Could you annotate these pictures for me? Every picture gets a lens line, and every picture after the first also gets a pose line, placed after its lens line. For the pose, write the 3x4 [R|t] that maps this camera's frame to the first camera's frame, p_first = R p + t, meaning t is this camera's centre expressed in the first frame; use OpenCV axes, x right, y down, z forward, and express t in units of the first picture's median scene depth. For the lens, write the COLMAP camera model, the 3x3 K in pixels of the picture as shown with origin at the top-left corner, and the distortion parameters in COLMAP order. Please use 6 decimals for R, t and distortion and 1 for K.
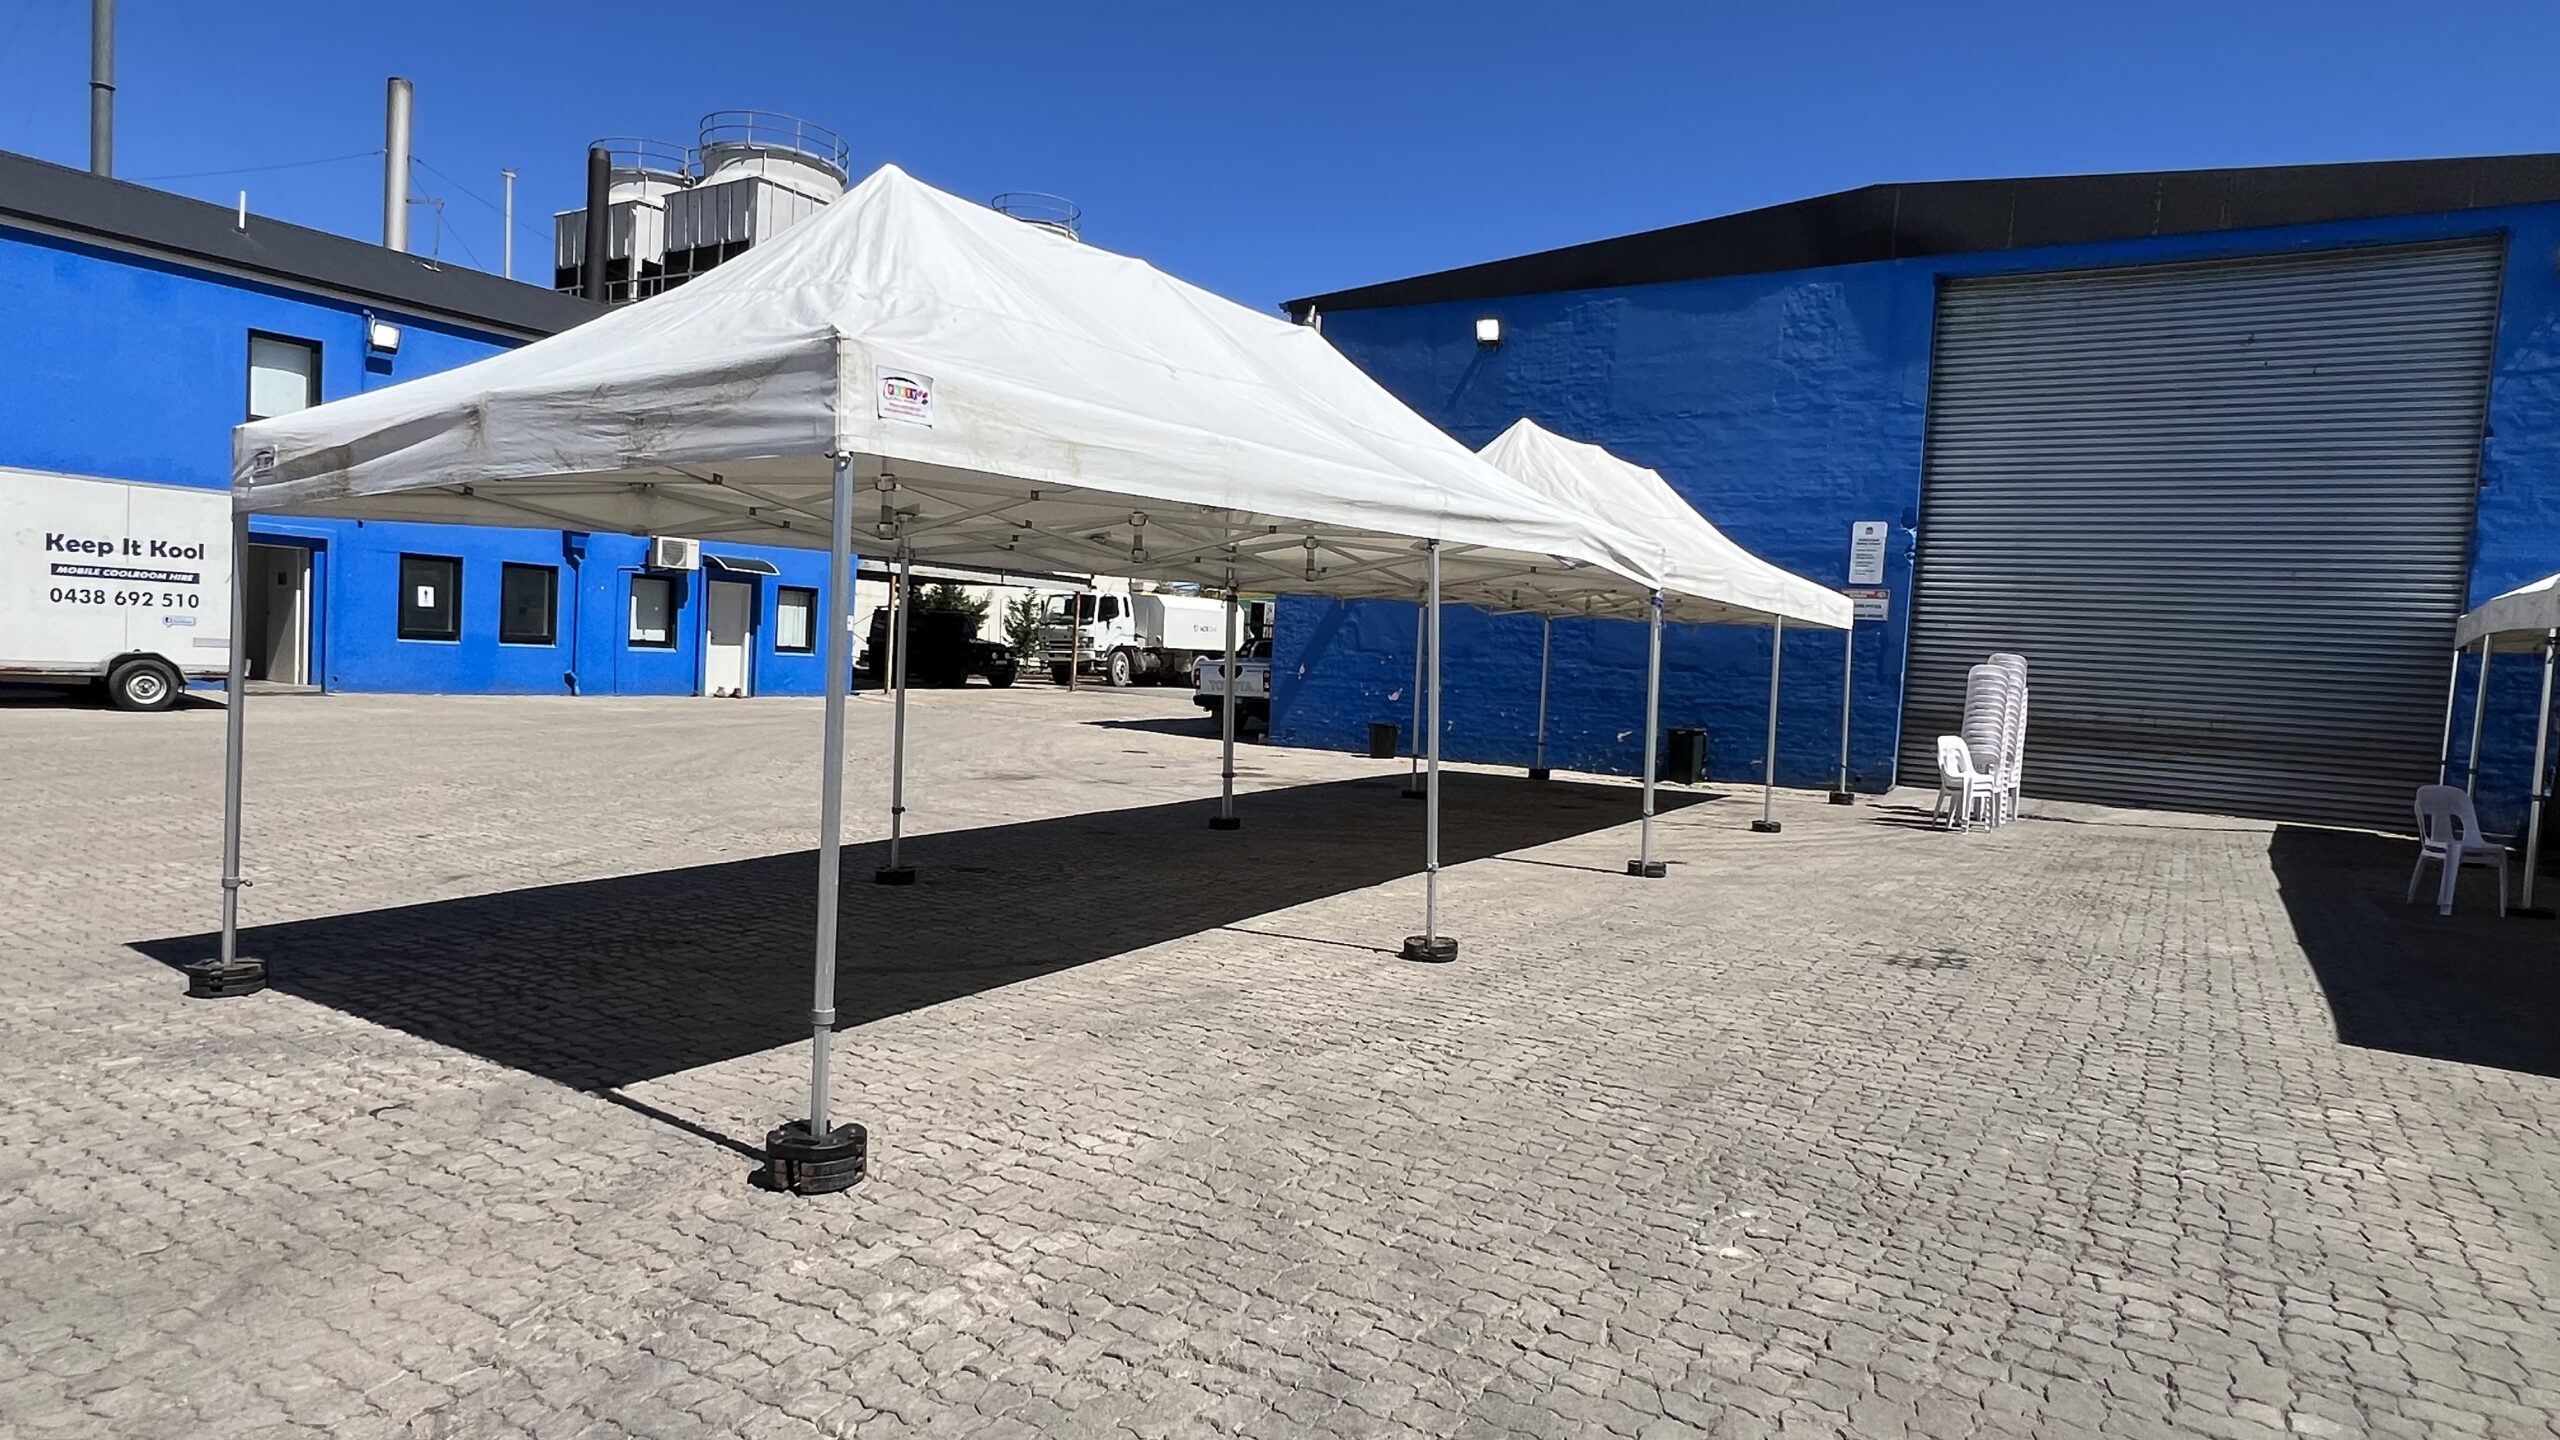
lens RADIAL K [[1413.0, 0, 1278.2], [0, 1413.0, 726.0], [0, 0, 1]] dist [-0.001195, -0.000501]
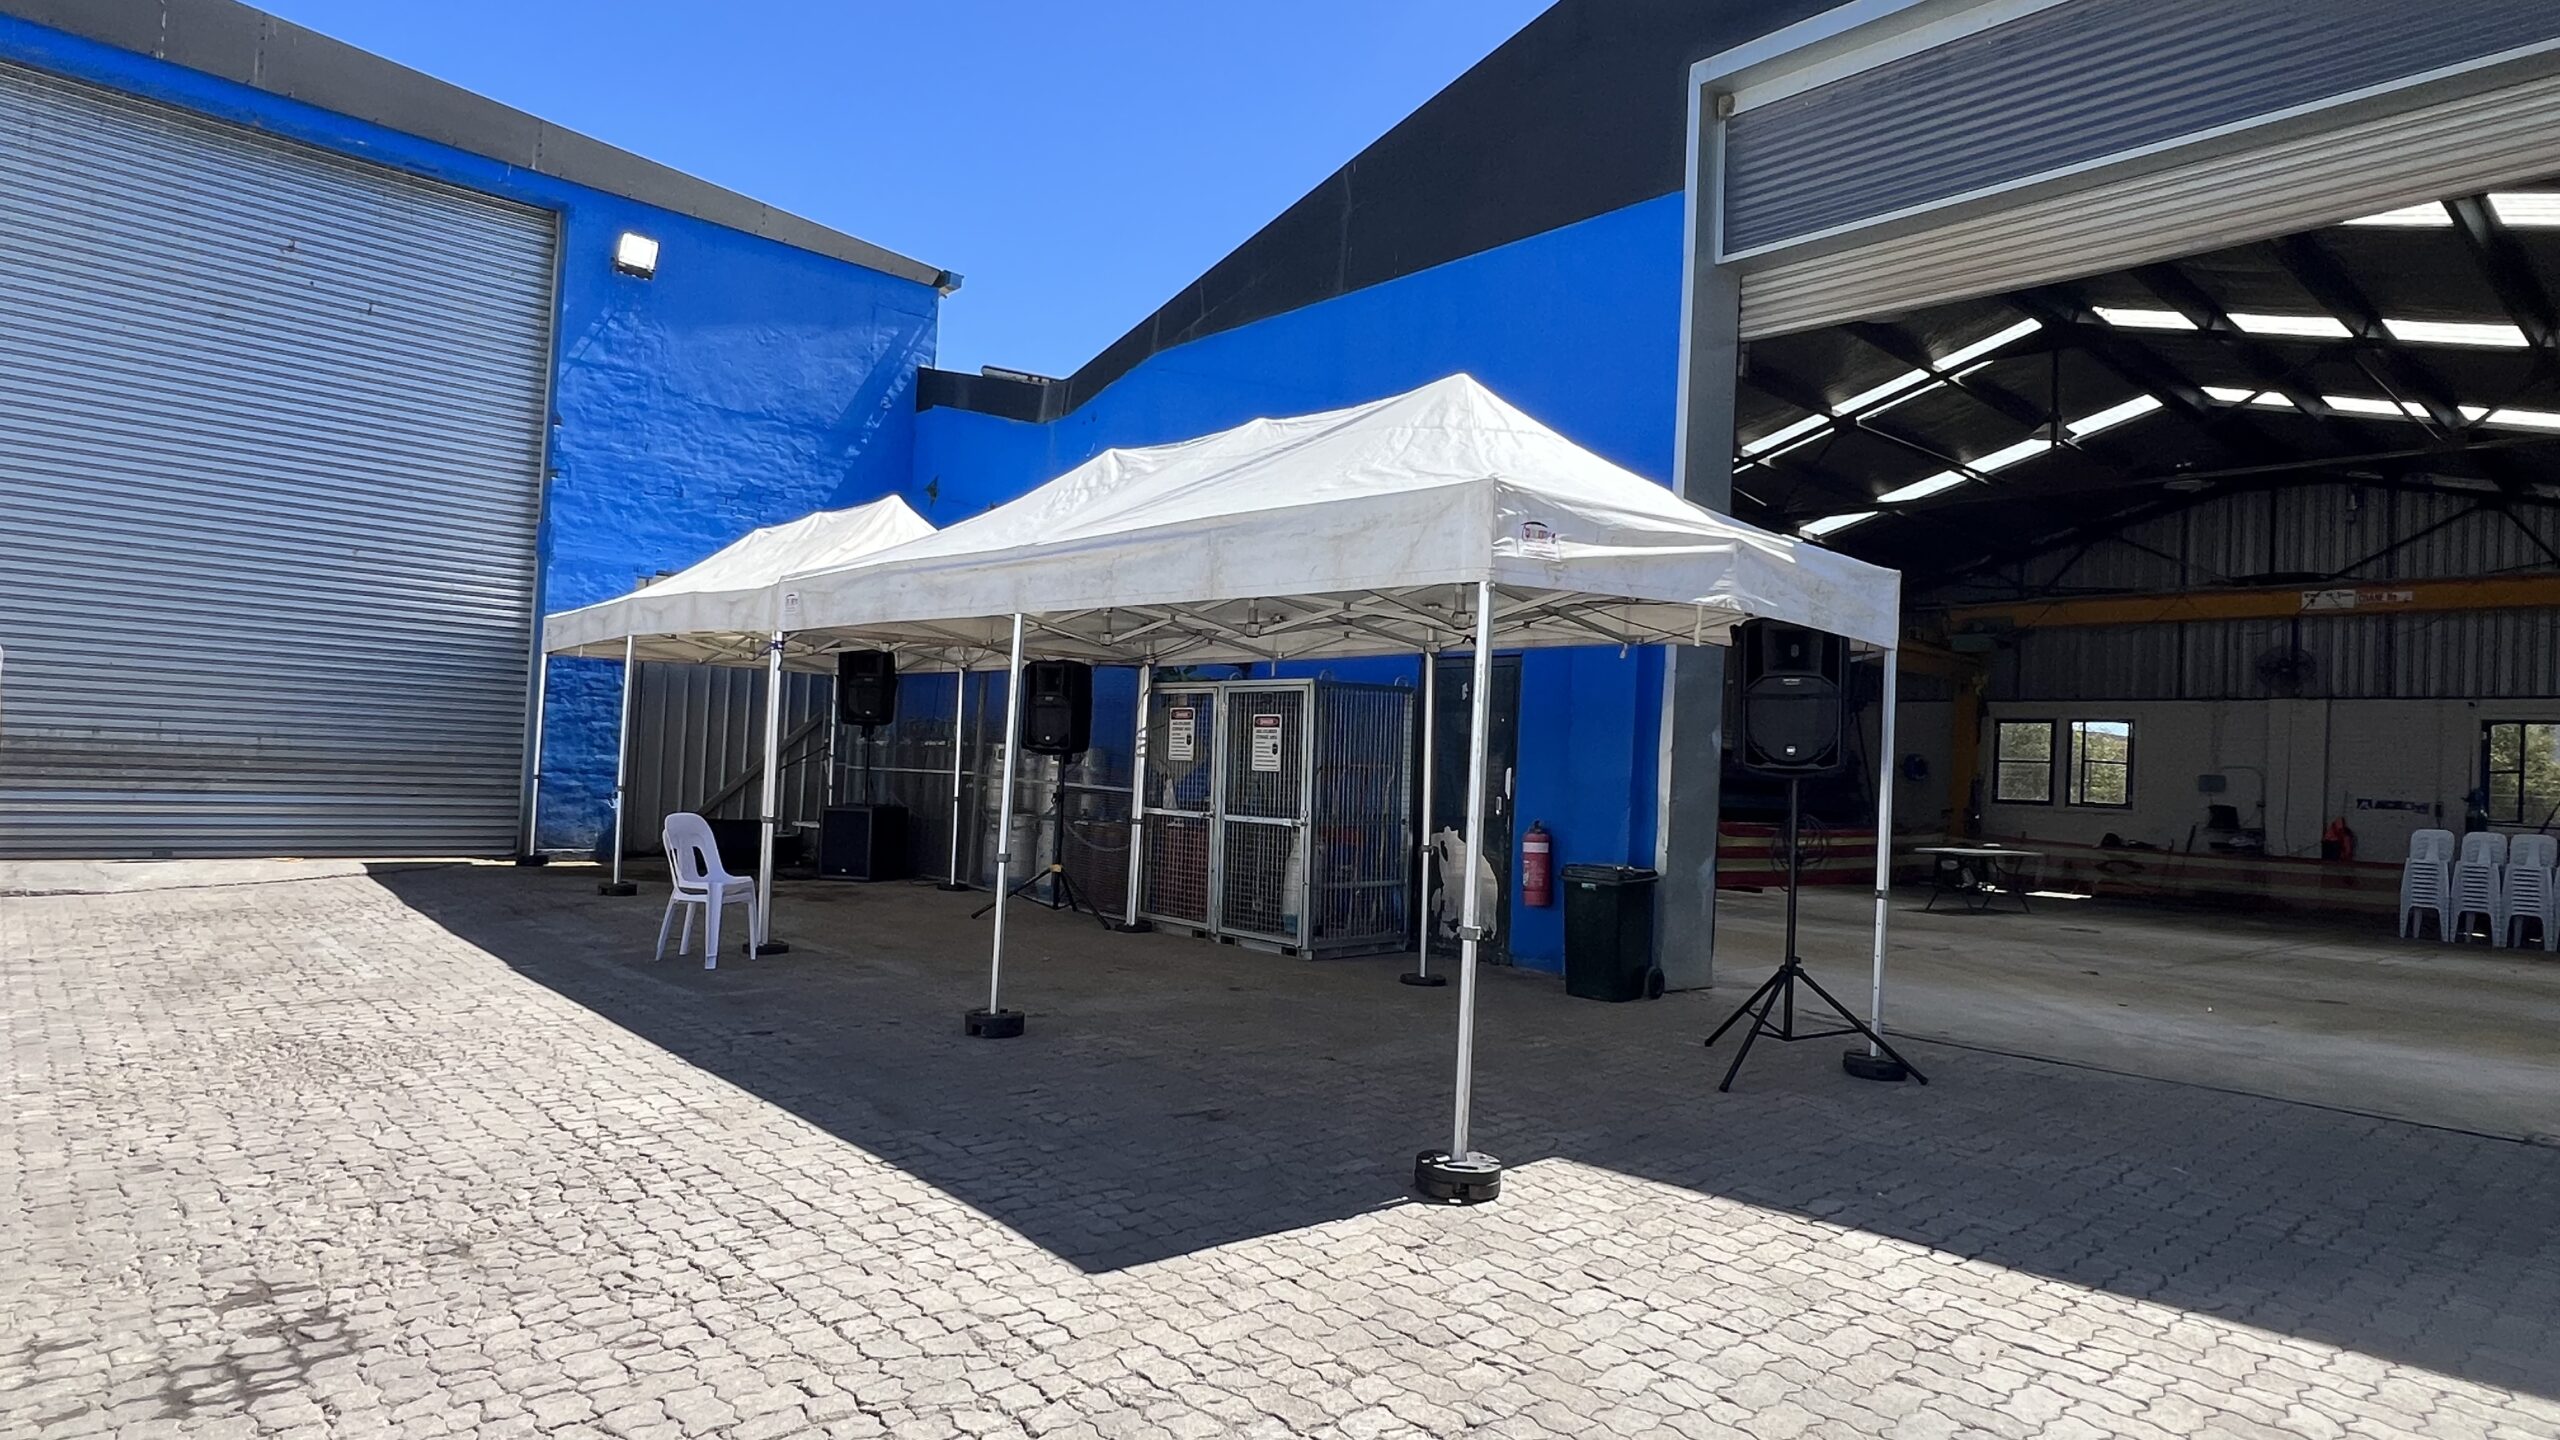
lens RADIAL K [[1423.4, 0, 1277.3], [0, 1423.4, 743.8], [0, 0, 1]] dist [-0.000318, -0.000368]
pose [[0.258981, -0.029421, 0.965434, 0.055144], [0.017741, 0.999512, 0.025700, -0.008083], [-0.965720, 0.010472, 0.259376, 0.244606]]
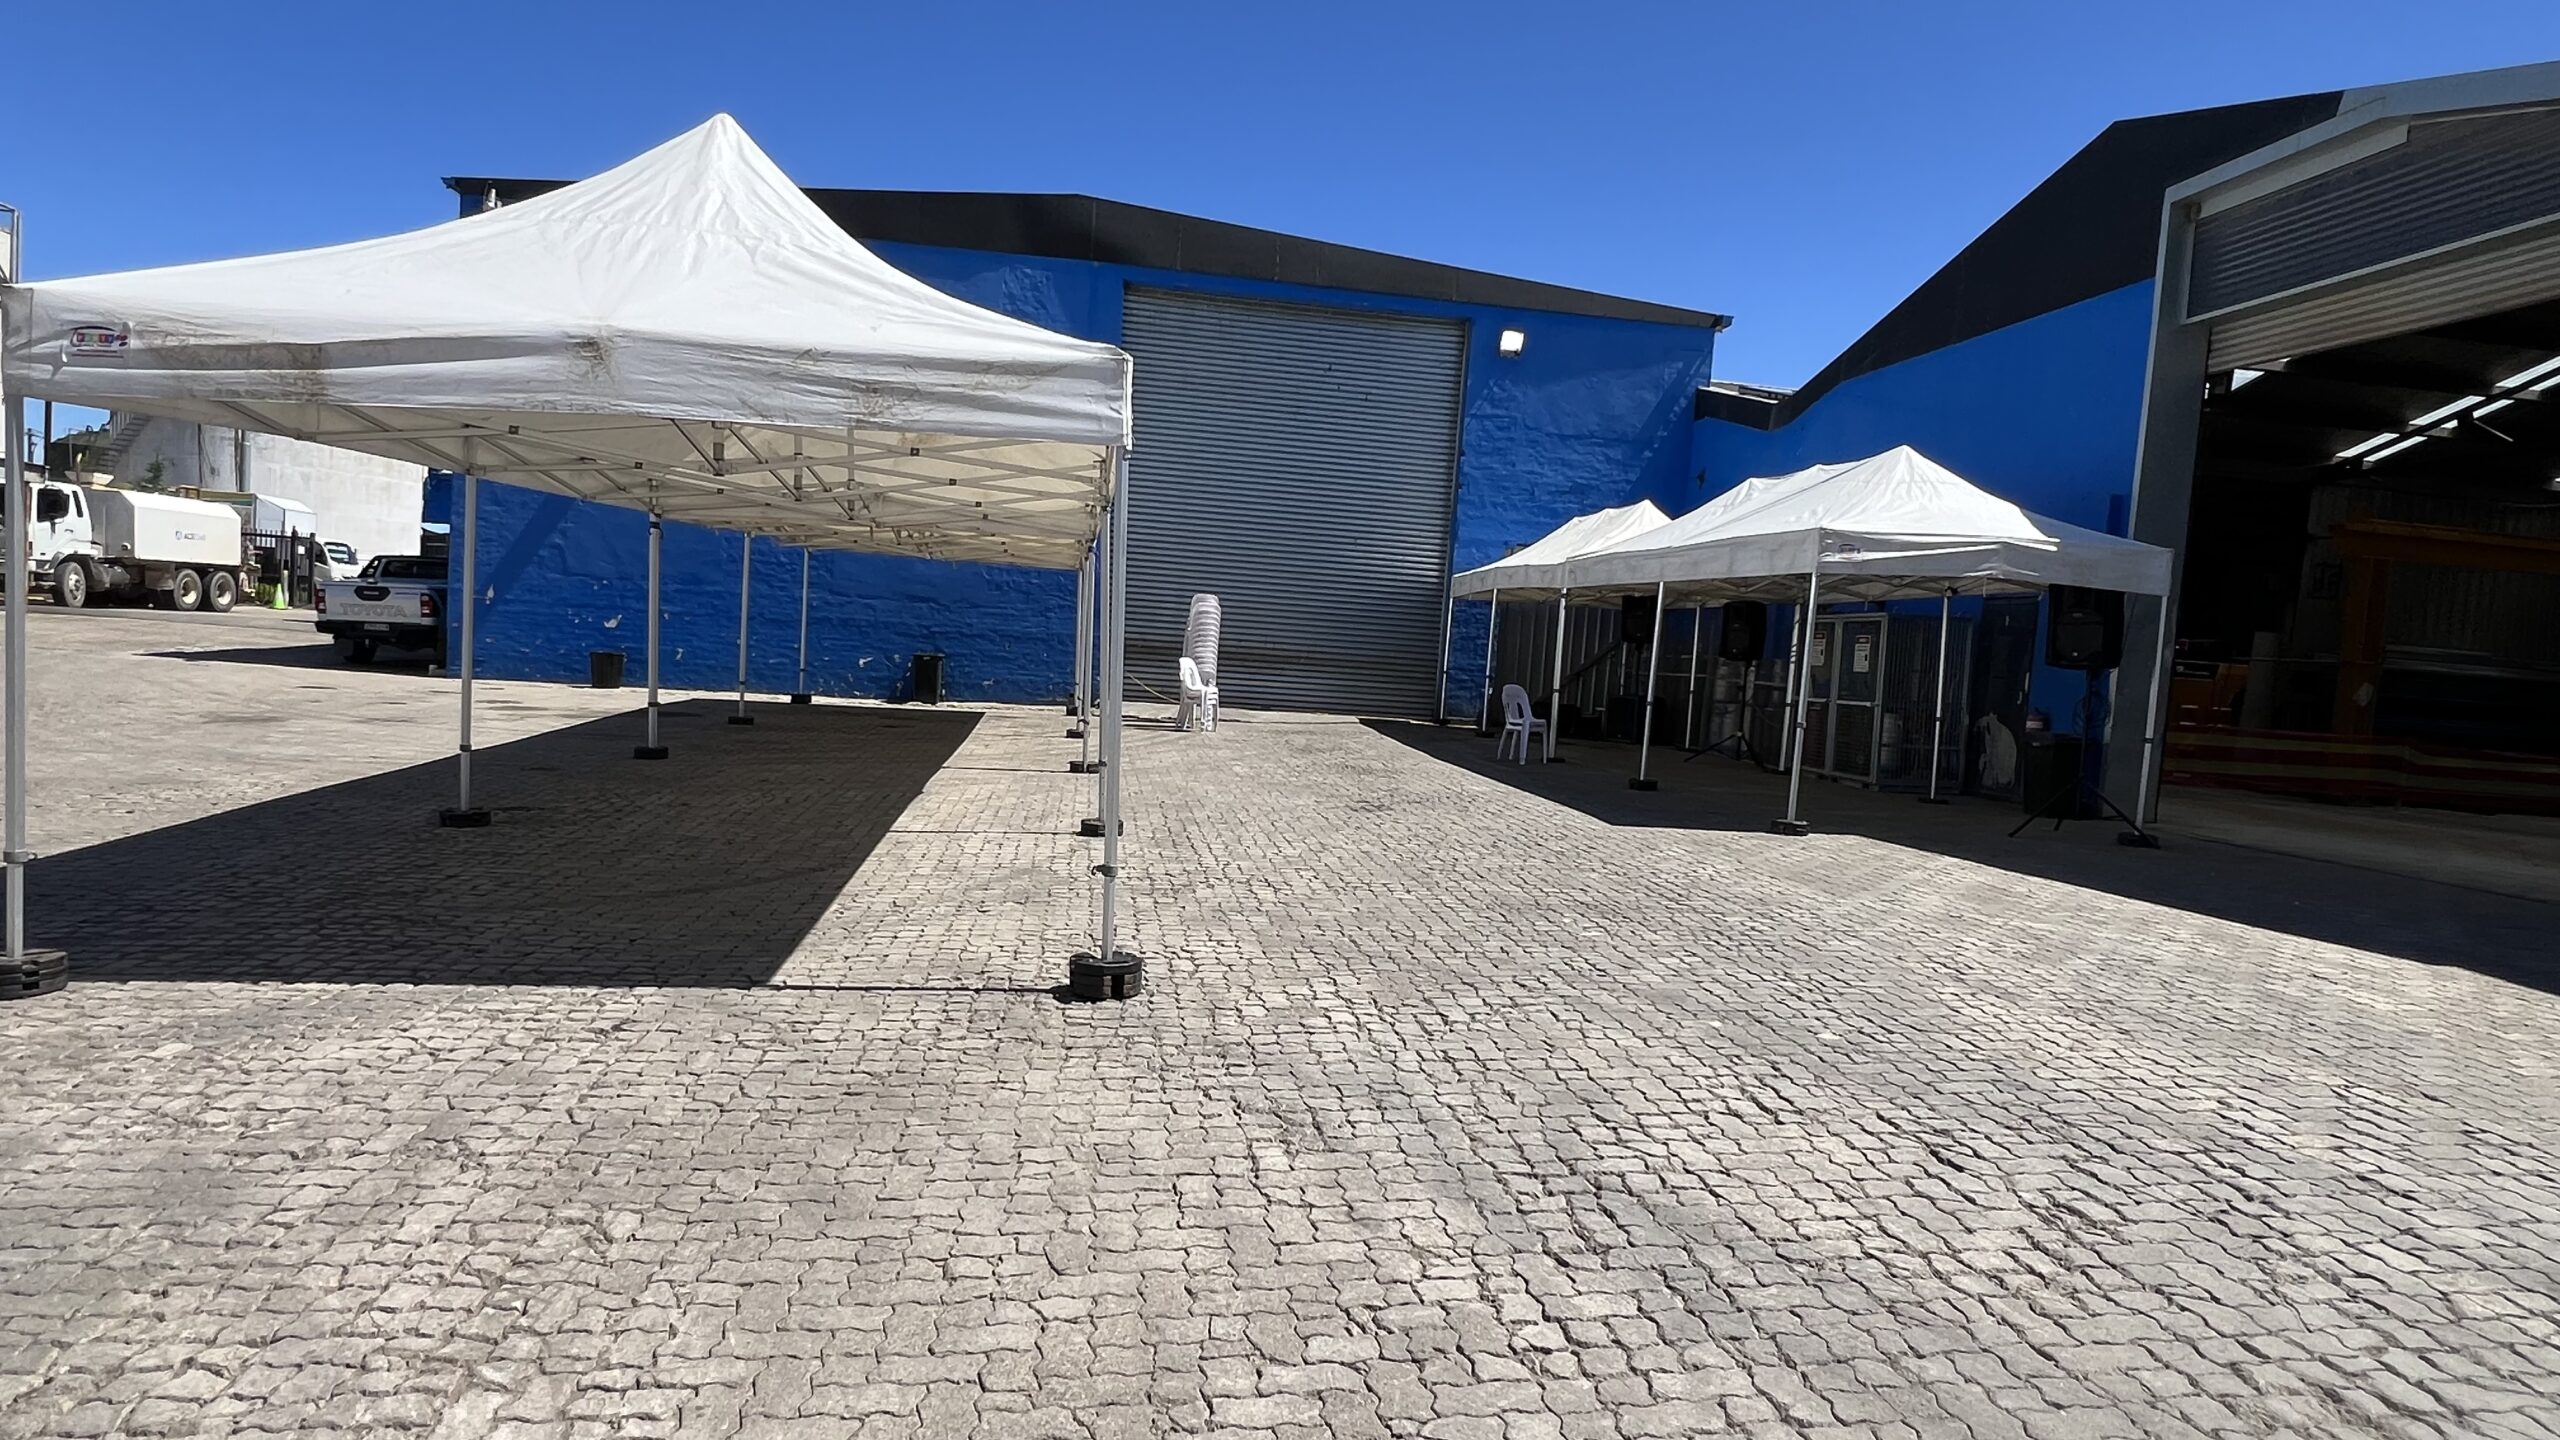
lens RADIAL K [[1413.0, 0, 1278.2], [0, 1413.0, 726.0], [0, 0, 1]] dist [-0.001195, -0.000501]
pose [[0.758677, -0.041719, 0.650130, -0.236394], [0.008052, 0.998472, 0.054676, -0.000498], [-0.651417, -0.036247, 0.757853, -0.024580]]
